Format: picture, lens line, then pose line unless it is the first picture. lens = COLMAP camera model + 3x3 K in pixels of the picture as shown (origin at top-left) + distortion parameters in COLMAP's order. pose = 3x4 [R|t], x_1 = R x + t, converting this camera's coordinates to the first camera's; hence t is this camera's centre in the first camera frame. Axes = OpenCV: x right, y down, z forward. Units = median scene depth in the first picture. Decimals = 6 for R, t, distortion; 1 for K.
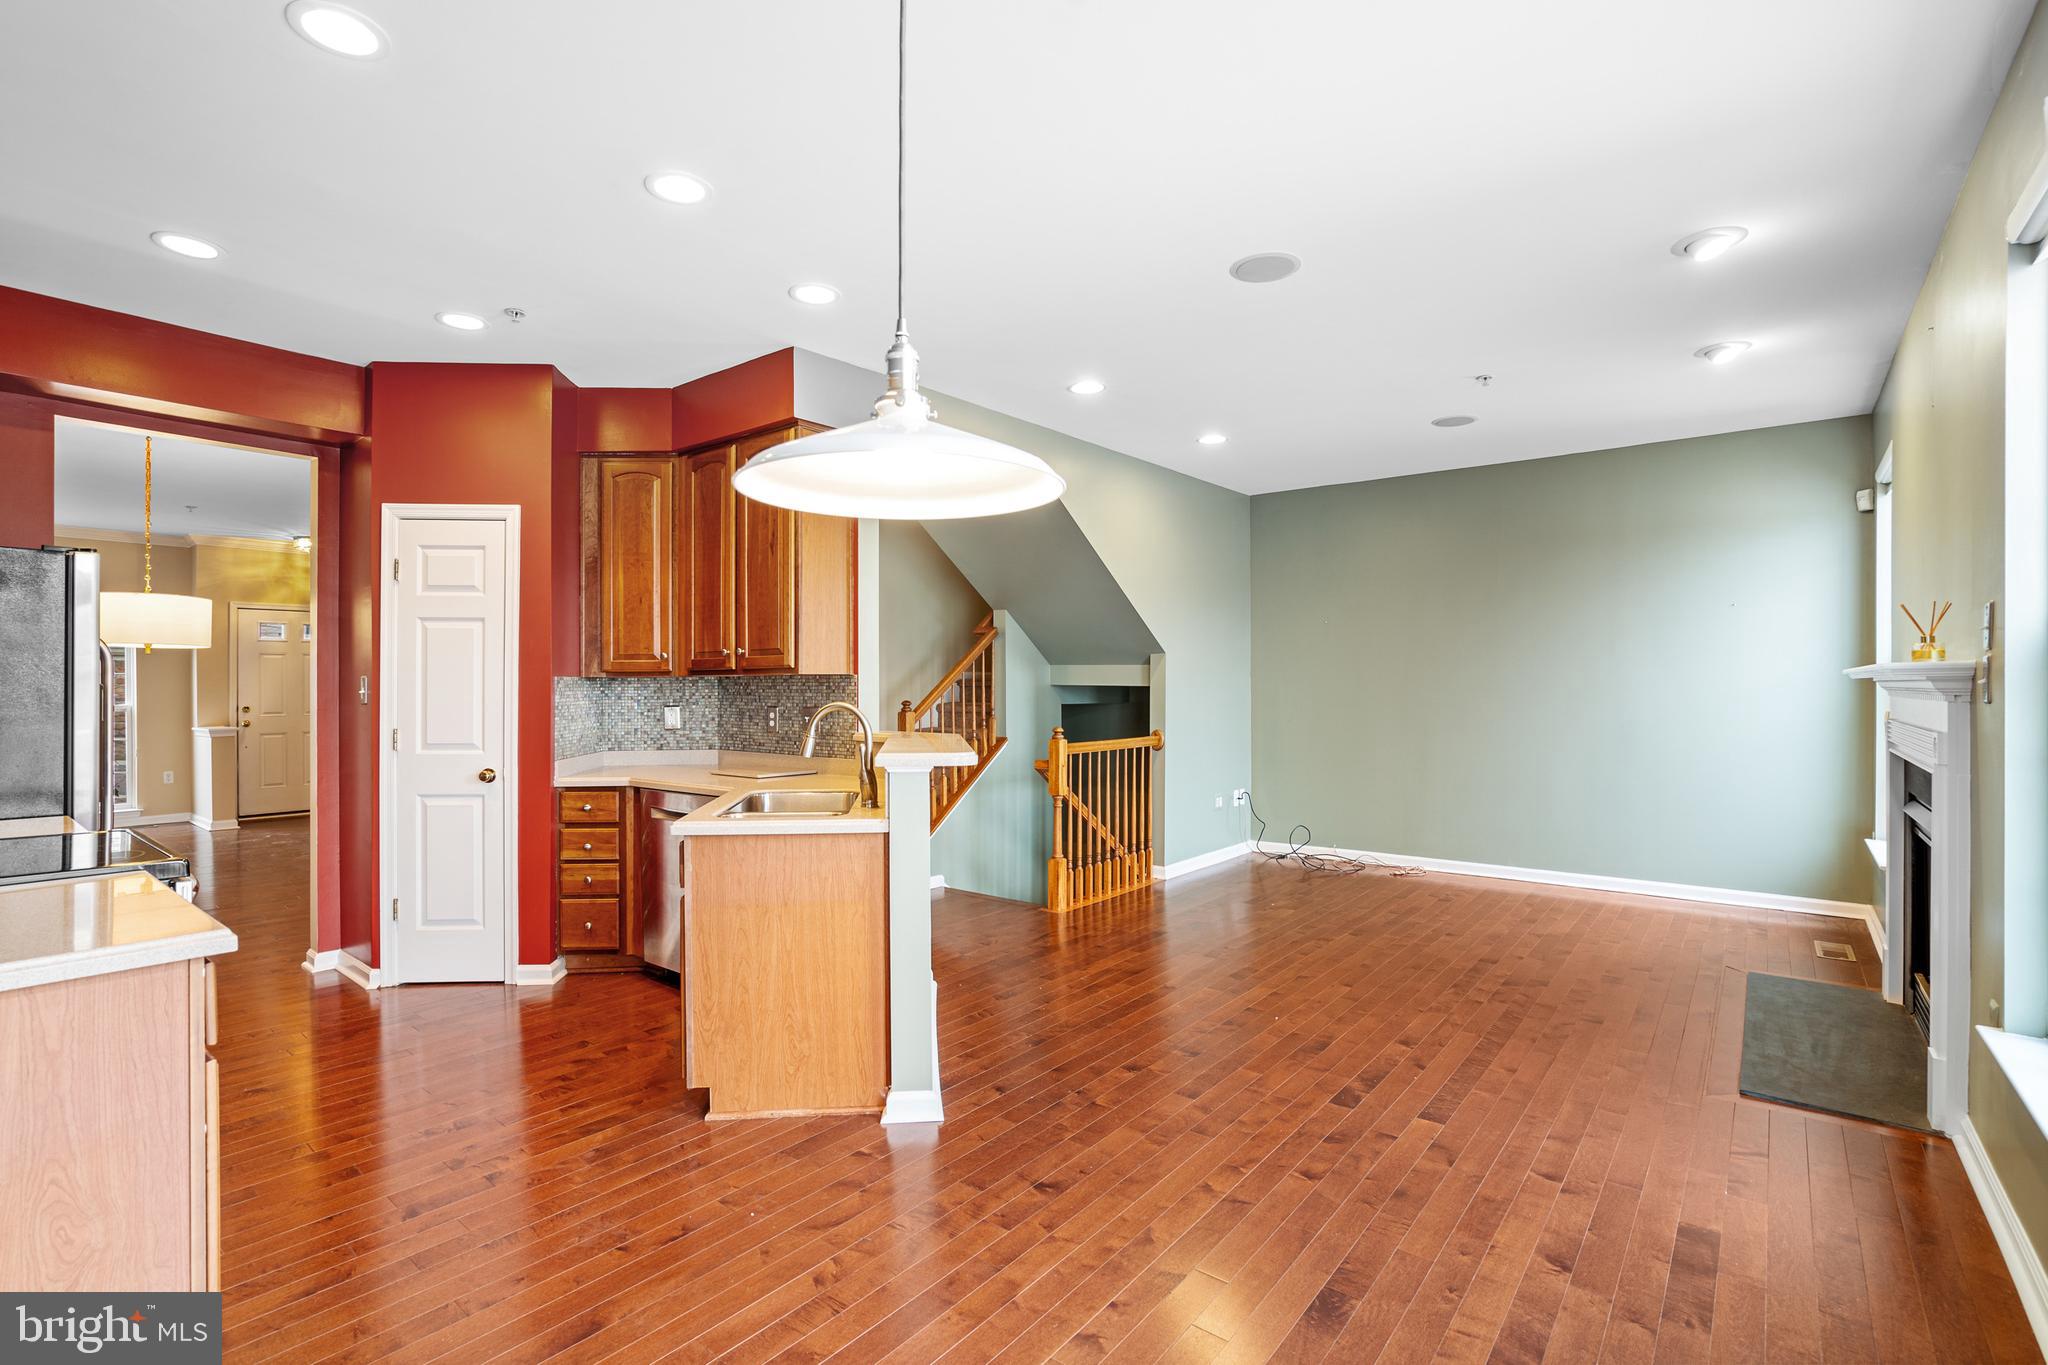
lens RADIAL K [[955.3, 0, 1010.8], [0, 955.3, 678.8], [0, 0, 1]] dist [-0.043194, 0.016999]
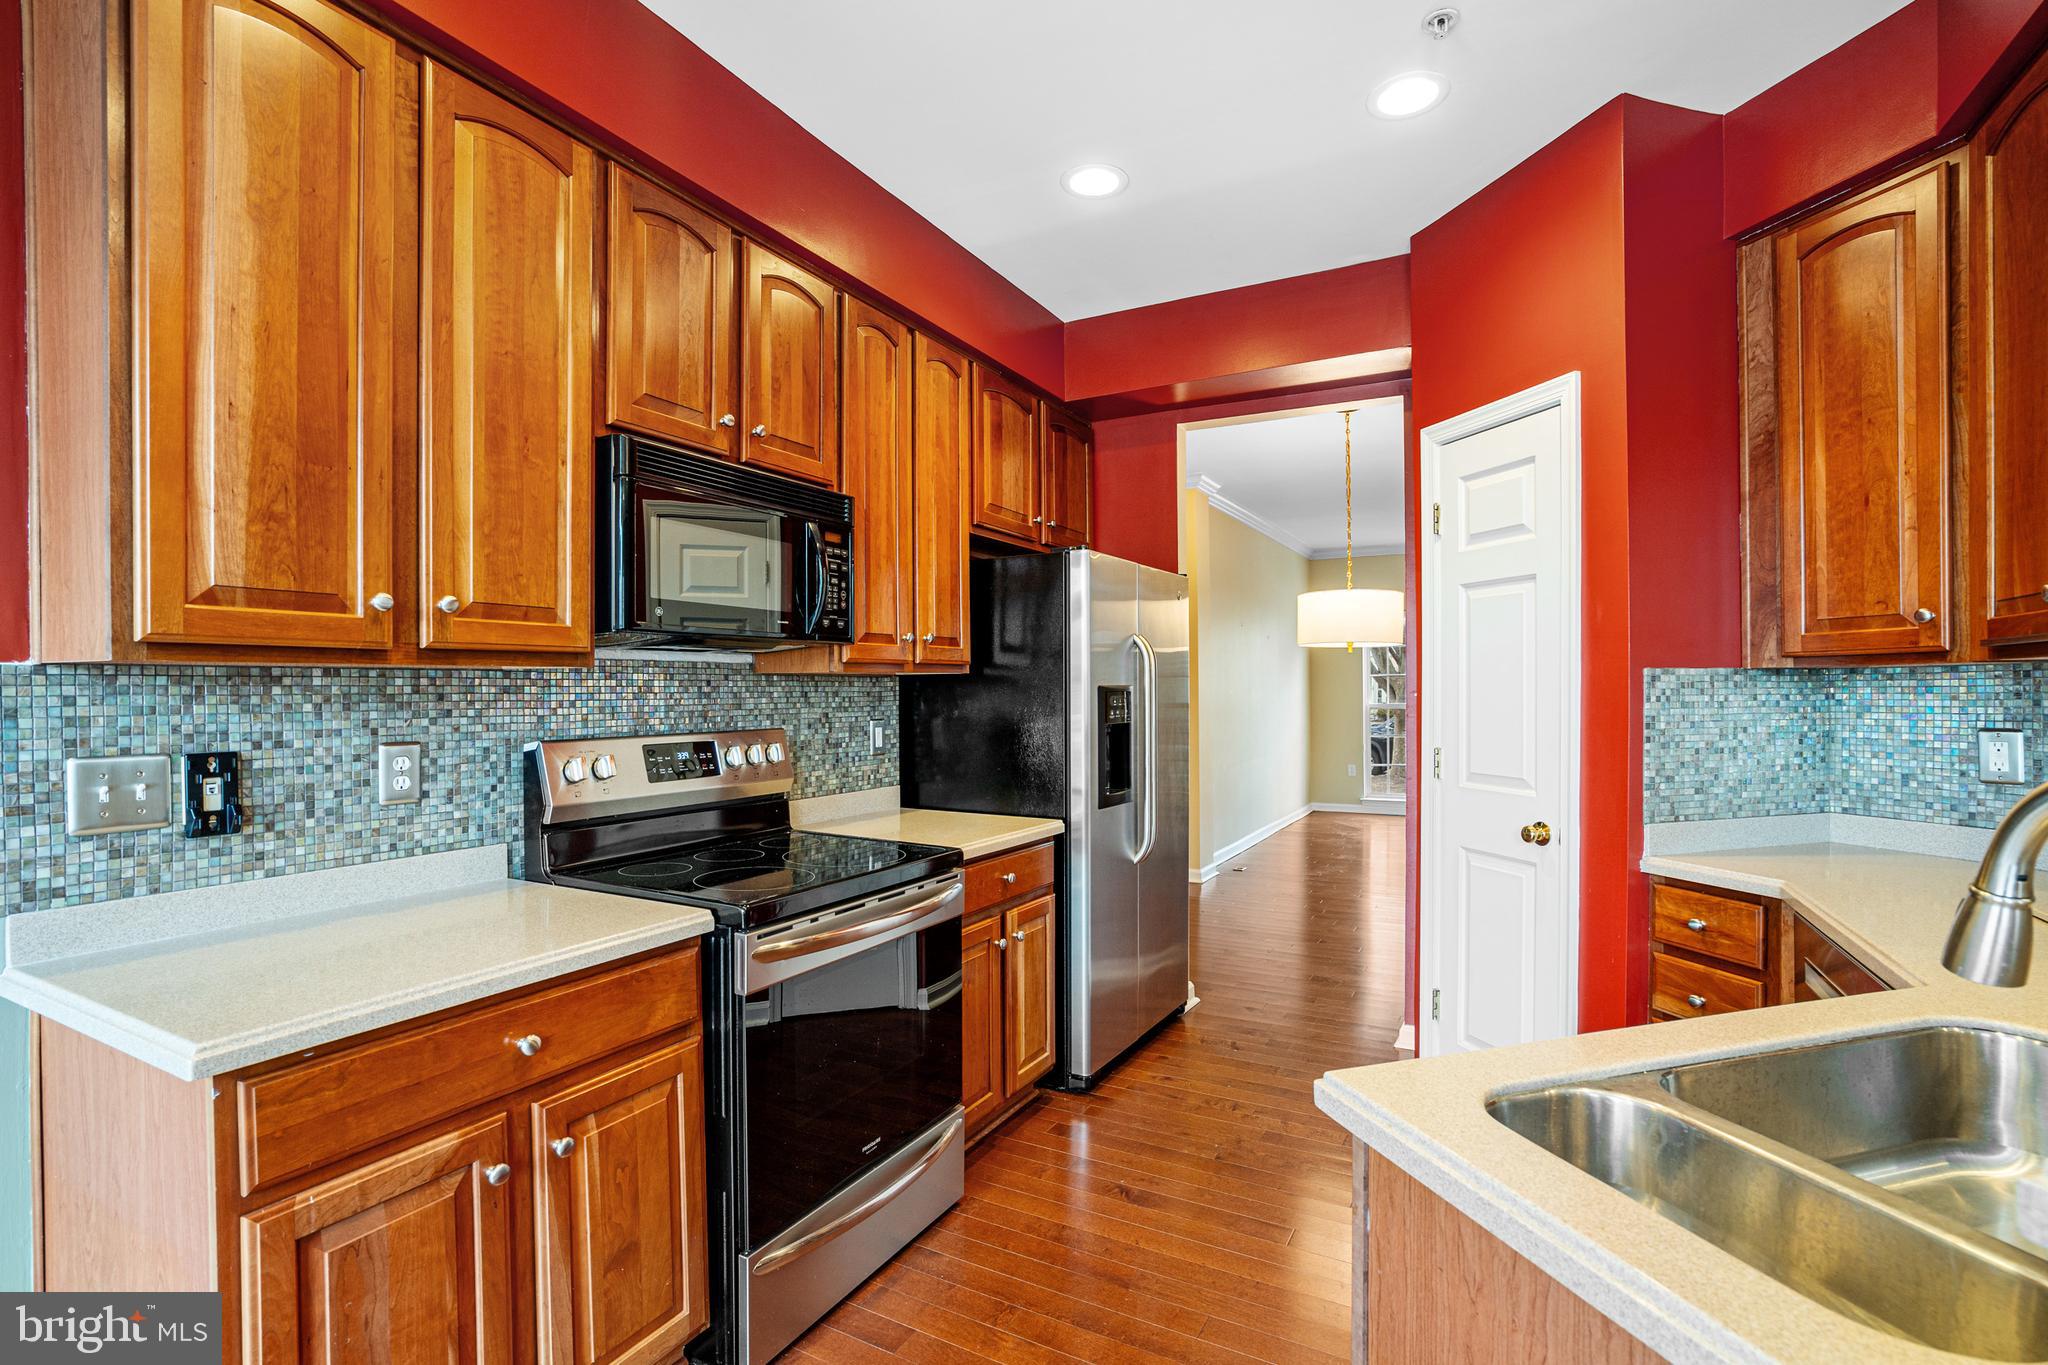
lens RADIAL K [[955.3, 0, 1008.0], [0, 955.3, 698.4], [0, 0, 1]] dist [-0.043194, 0.016999]
pose [[0.180986, 0.010049, -0.983434, -0.019390], [0.012815, 0.999839, 0.012575, 0.003472], [0.983402, -0.014879, 0.180828, 0.545463]]
